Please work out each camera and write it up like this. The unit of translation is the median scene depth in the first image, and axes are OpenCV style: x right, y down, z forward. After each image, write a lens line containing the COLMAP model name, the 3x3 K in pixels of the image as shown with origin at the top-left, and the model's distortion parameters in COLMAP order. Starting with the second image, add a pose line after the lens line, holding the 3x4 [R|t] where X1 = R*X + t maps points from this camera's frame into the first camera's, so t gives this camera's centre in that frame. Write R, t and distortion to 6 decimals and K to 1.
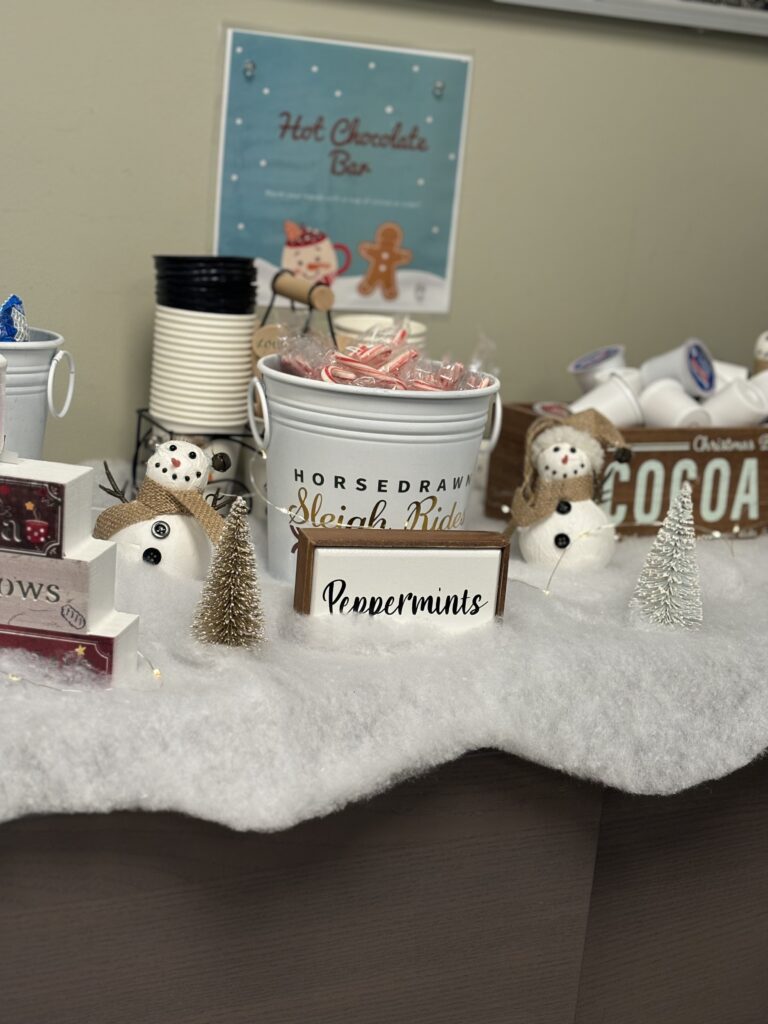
lens RADIAL K [[1539.2, 0, 384.5], [0, 1539.2, 509.2], [0, 0, 1]] dist [0.033603, 0.000000]
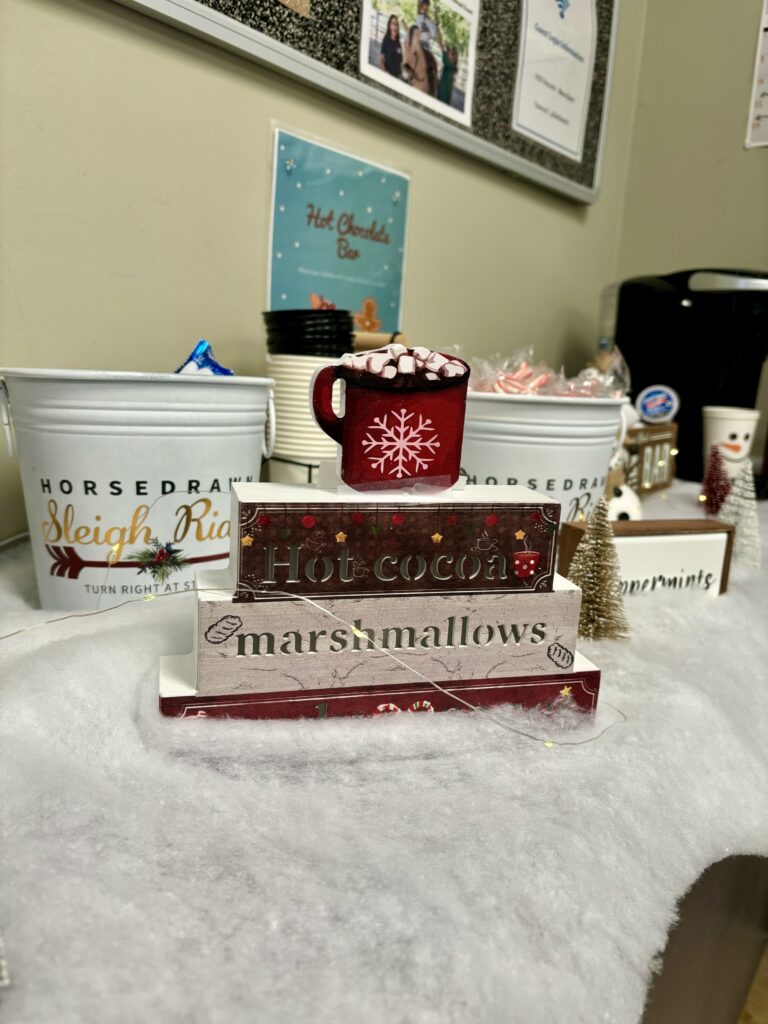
lens RADIAL K [[803.5, 0, 383.7], [0, 803.5, 518.7], [0, 0, 1]] dist [-0.055107, 0.001300]
pose [[0.912466, -0.114679, 0.392752, -0.361144], [0.110991, 0.993301, 0.032170, -0.025448], [-0.393810, 0.014238, 0.919082, 0.487934]]
